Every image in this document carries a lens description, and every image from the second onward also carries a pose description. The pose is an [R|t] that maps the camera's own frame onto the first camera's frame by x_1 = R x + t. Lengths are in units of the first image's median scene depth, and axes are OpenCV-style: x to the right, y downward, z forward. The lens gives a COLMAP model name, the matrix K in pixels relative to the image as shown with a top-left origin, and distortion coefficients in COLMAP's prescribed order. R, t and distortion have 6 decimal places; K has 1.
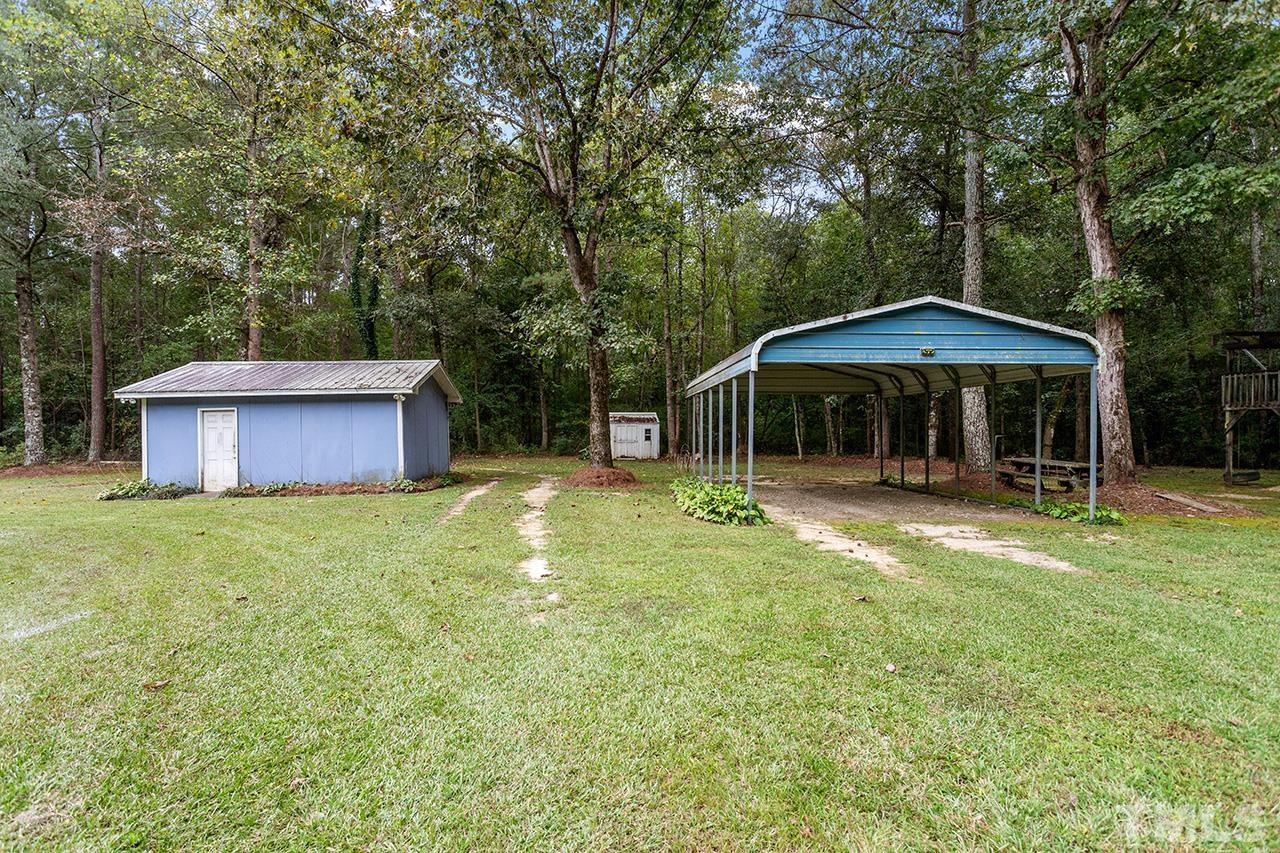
lens RADIAL K [[609.3, 0, 638.5], [0, 609.3, 428.5], [0, 0, 1]] dist [0.001039, 0.000766]
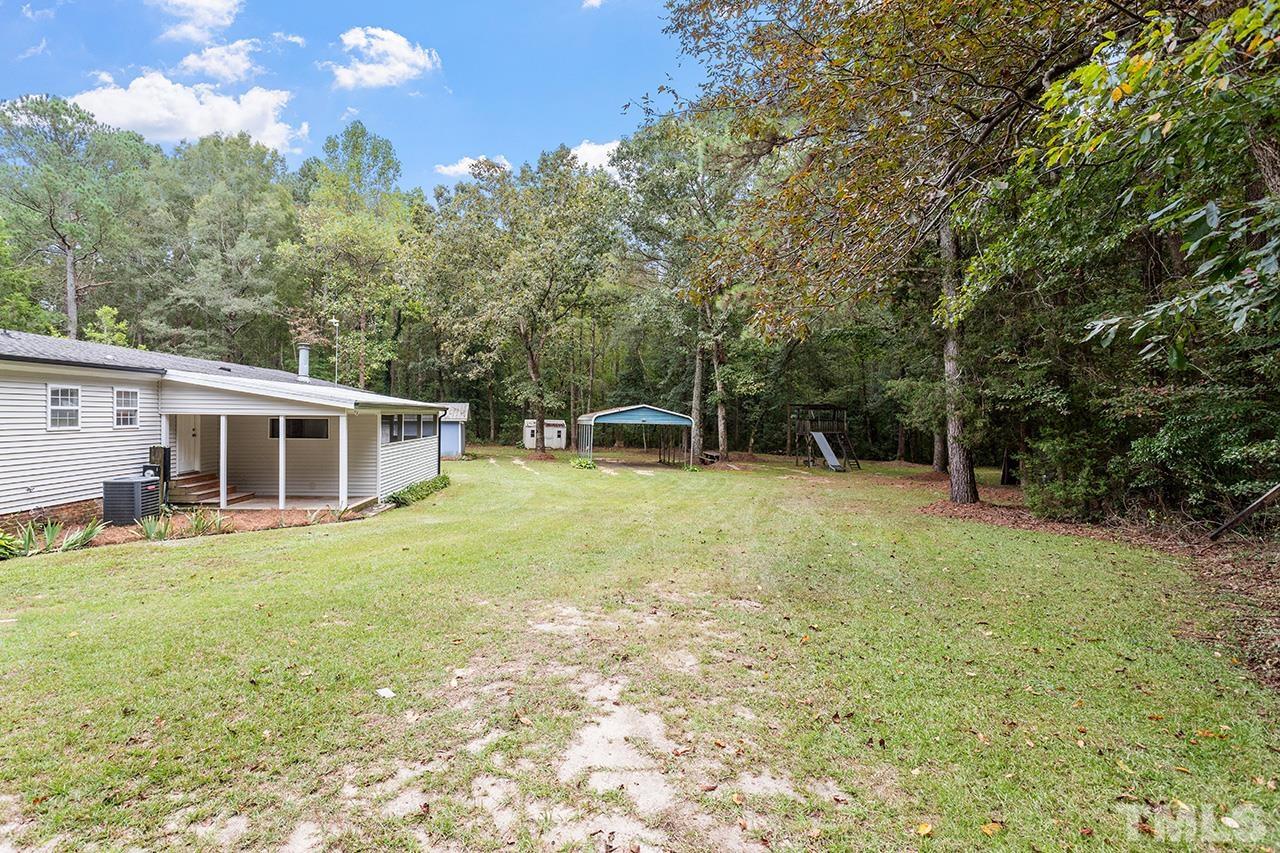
lens RADIAL K [[609.3, 0, 638.5], [0, 609.3, 428.5], [0, 0, 1]] dist [0.001039, 0.000766]
pose [[0.988375, 0.026000, 0.149795, -0.046898], [-0.028662, 0.999467, 0.015636, -0.086296], [-0.149308, -0.019748, 0.988594, -1.580975]]
